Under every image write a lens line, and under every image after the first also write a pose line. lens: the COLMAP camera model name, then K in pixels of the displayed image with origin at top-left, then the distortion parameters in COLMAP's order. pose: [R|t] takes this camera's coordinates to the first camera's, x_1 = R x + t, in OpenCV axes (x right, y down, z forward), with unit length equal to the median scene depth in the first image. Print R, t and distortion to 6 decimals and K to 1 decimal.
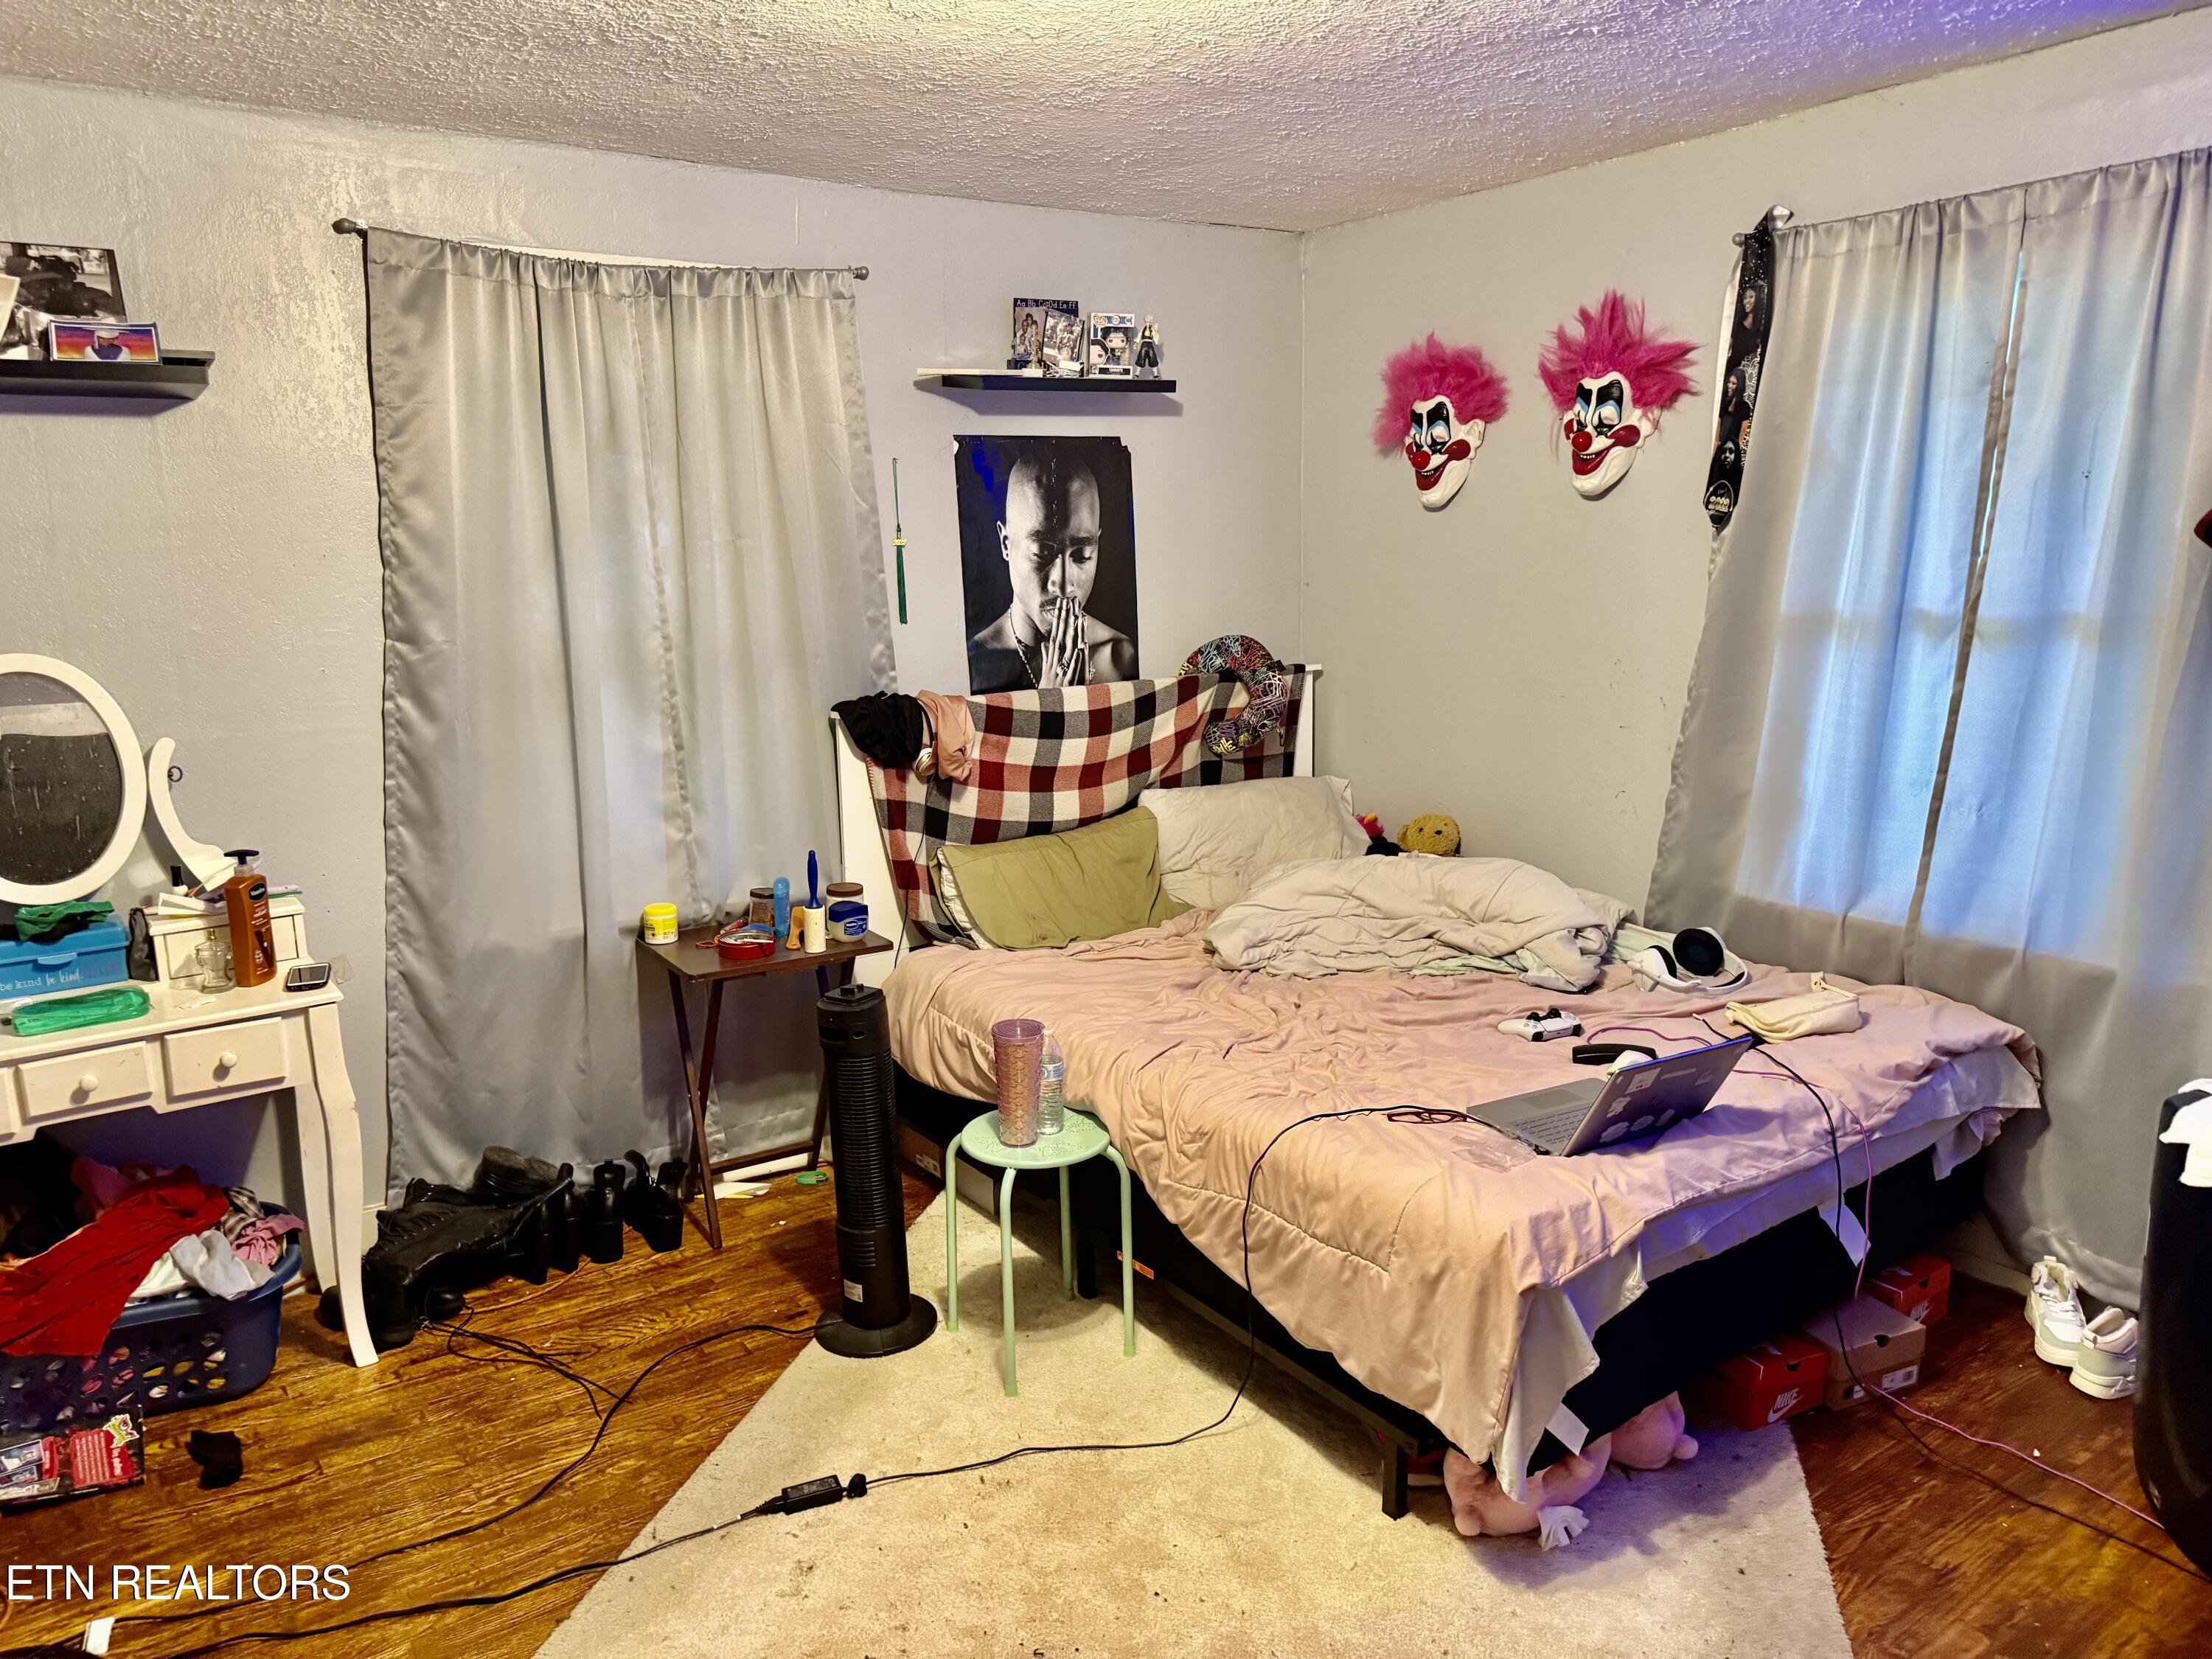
lens RADIAL K [[1549.0, 0, 1106.0], [0, 1549.0, 829.5], [0, 0, 1]] dist [0.002204, -0.047004]
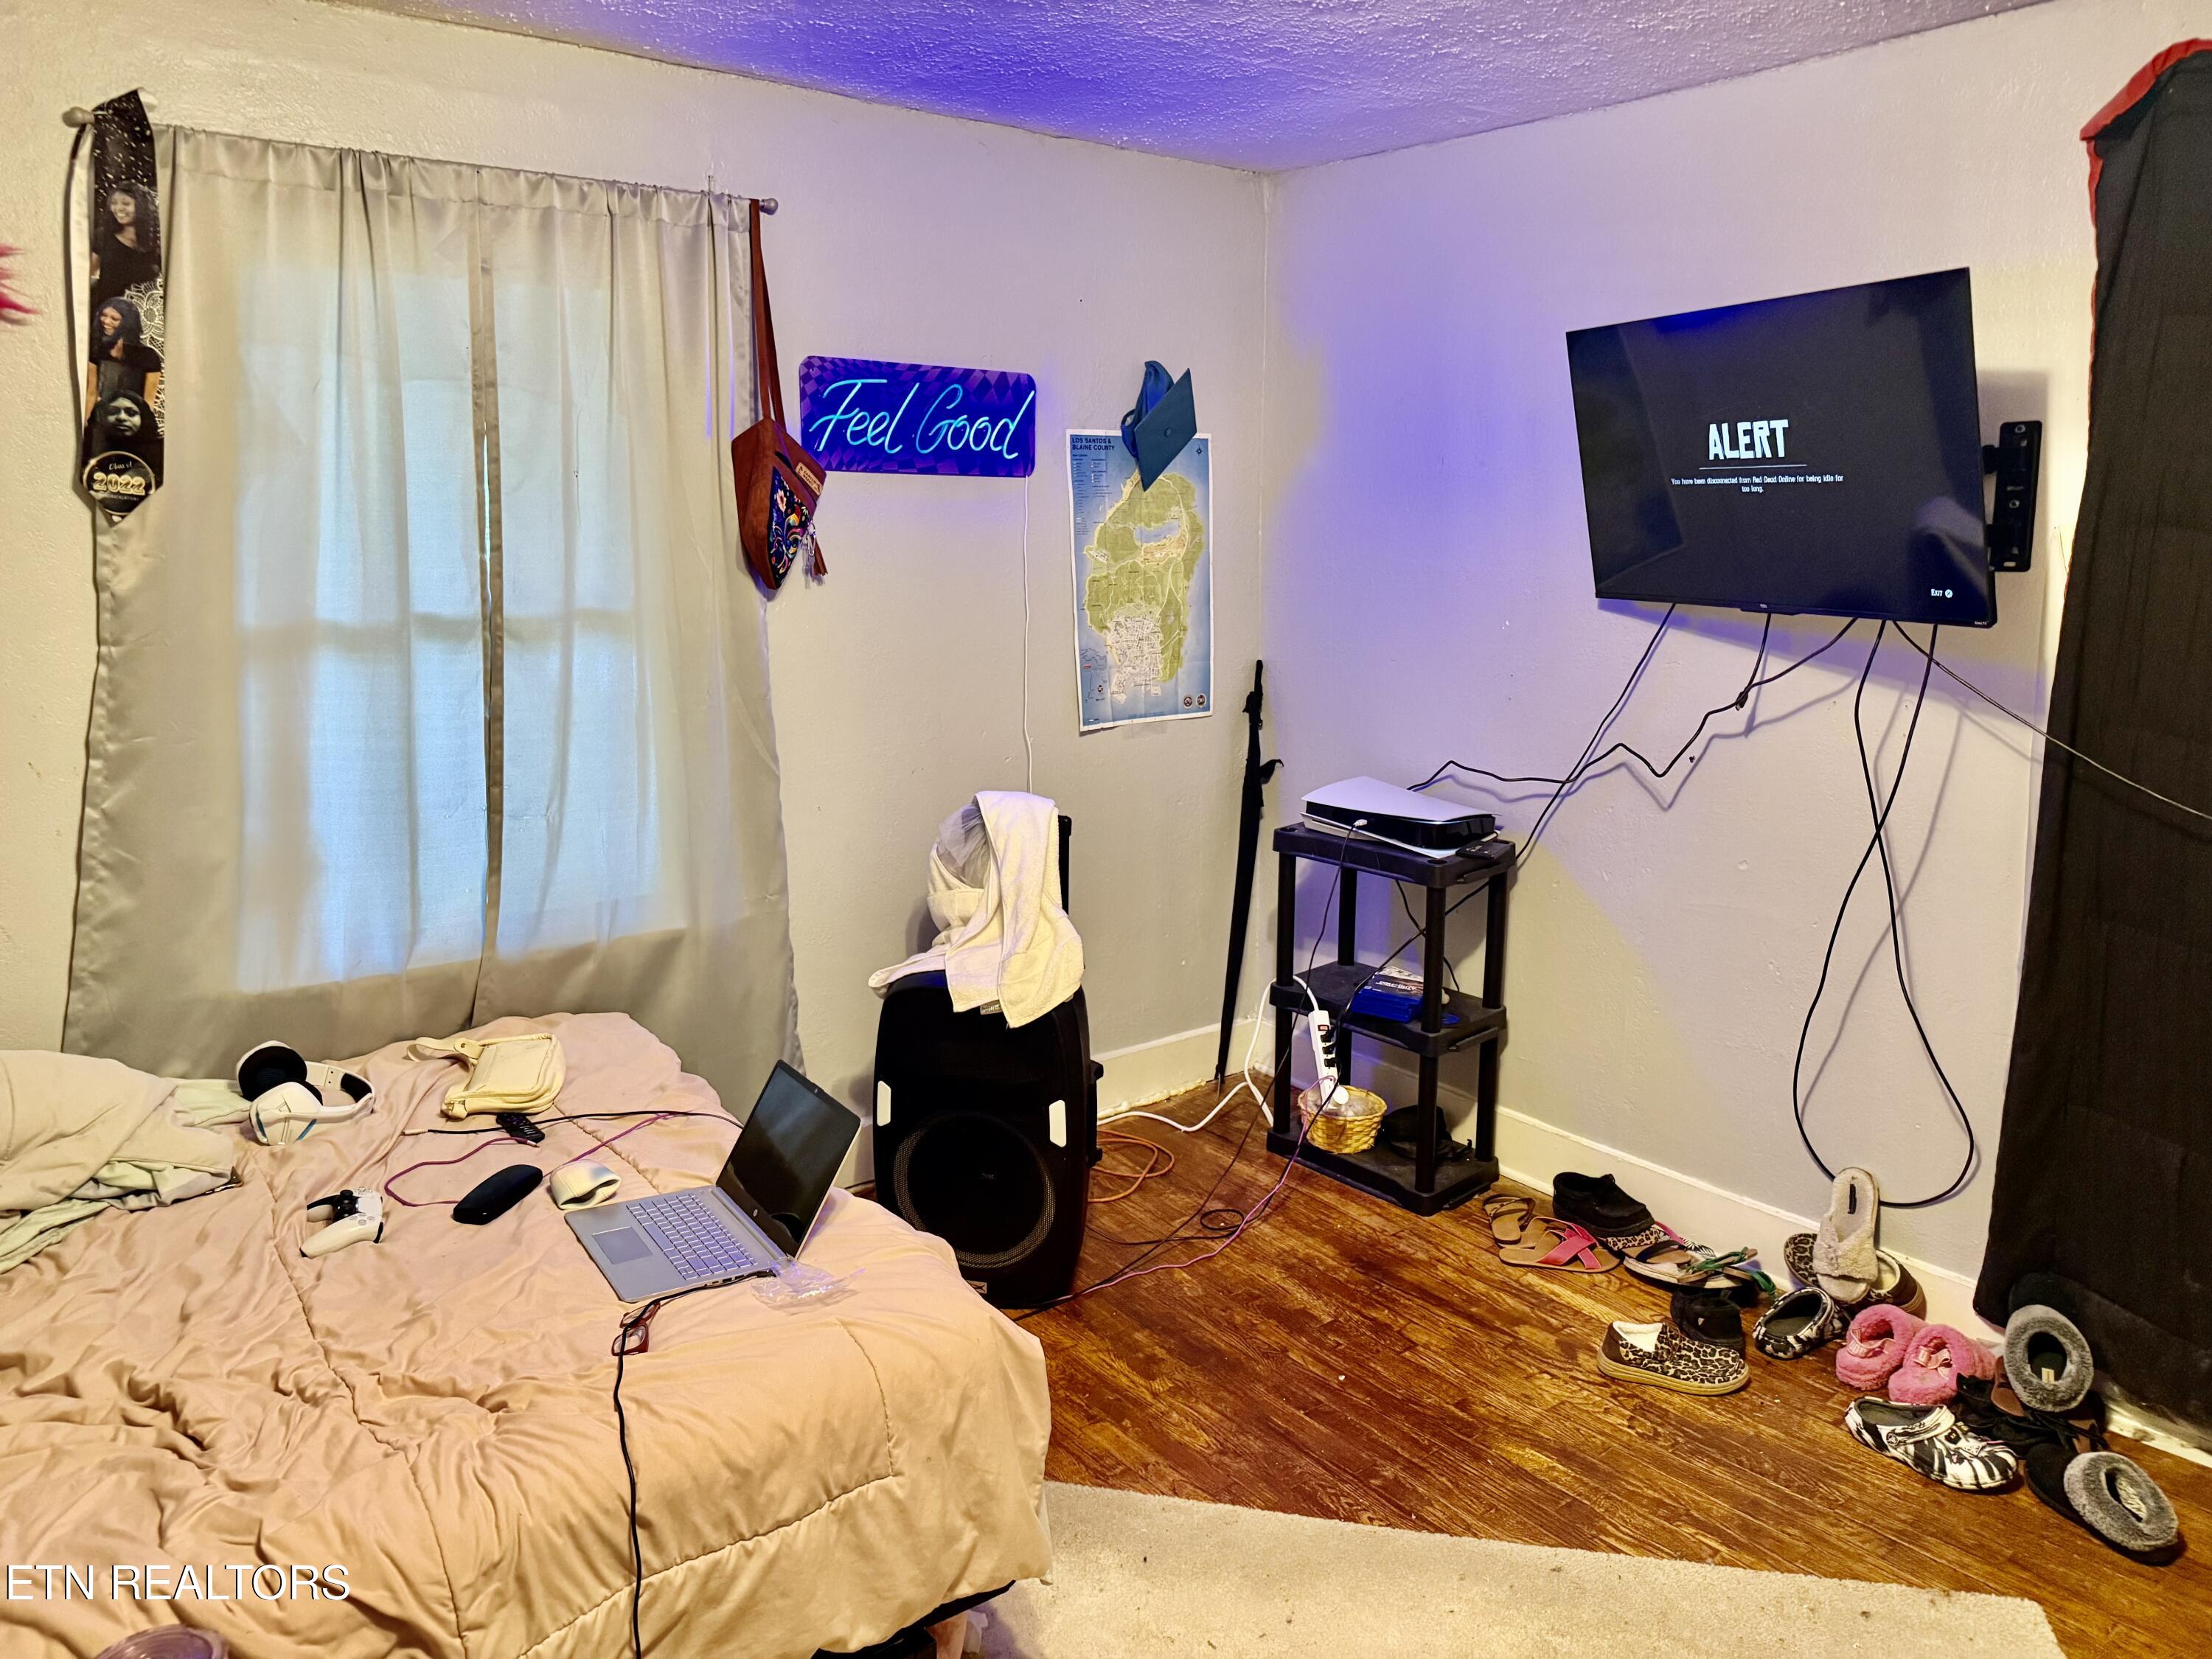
lens RADIAL K [[1549.0, 0, 1106.0], [0, 1549.0, 829.5], [0, 0, 1]] dist [0.002204, -0.047004]
pose [[-0.085140, -0.170691, 0.981639, -0.386419], [0.164505, 0.969287, 0.182811, -0.111597], [-0.982695, 0.177049, -0.054446, 0.630707]]
